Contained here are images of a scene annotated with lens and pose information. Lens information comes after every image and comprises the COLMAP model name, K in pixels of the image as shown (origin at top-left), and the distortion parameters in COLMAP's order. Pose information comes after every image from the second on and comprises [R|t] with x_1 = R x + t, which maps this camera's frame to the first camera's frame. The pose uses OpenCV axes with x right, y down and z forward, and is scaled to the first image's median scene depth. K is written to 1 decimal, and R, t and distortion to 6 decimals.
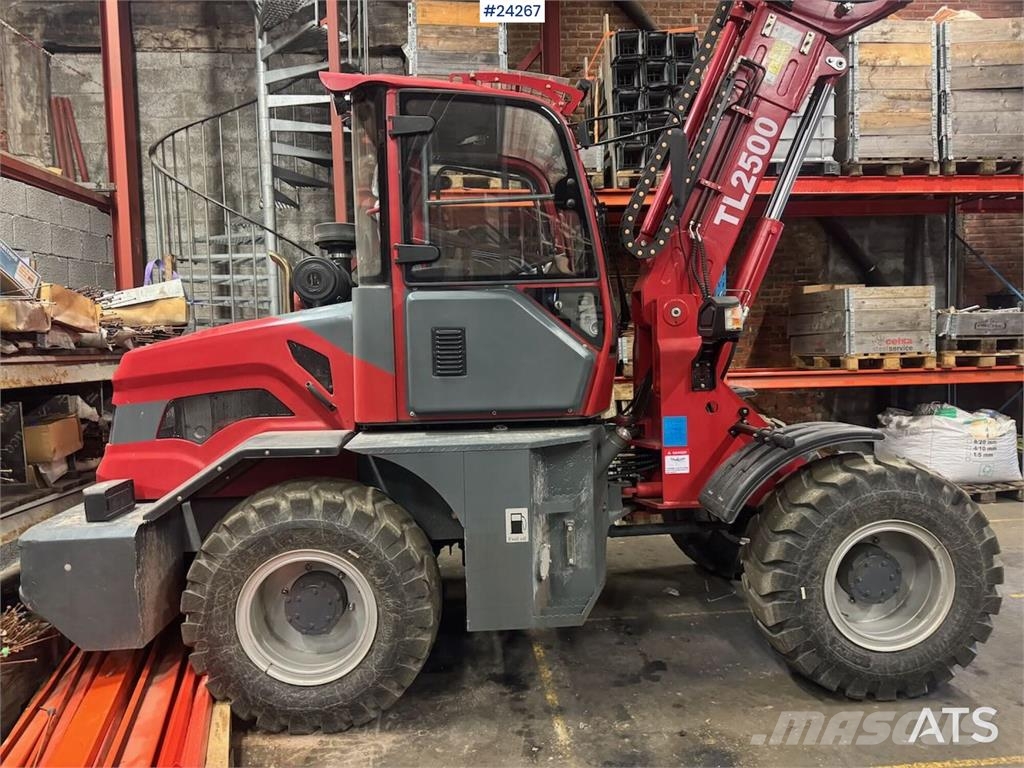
lens RADIAL K [[723.2, 0, 512.6], [0, 723.2, 386.1], [0, 0, 1]] dist [0.052011, -0.058425]
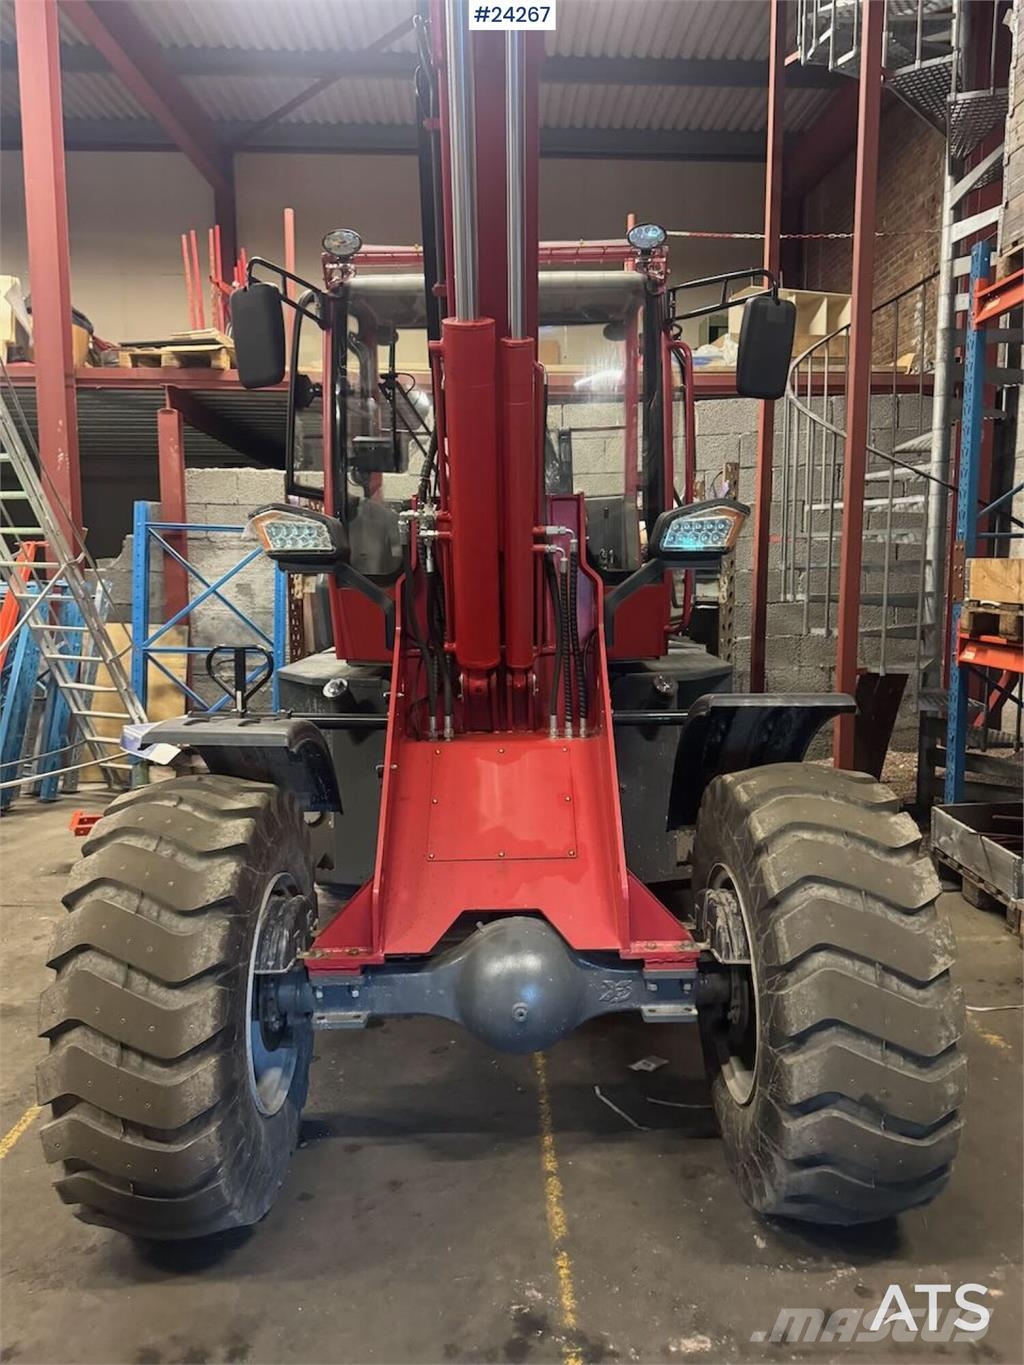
lens RADIAL K [[964.1, 0, 514.6], [0, 964.1, 677.7], [0, 0, 1]] dist [0.052011, -0.058425]
pose [[-0.049897, 0.131125, -0.990109, 1.037235], [-0.066397, 0.988716, 0.134287, -0.085563], [0.996545, 0.072441, -0.040628, 1.096917]]
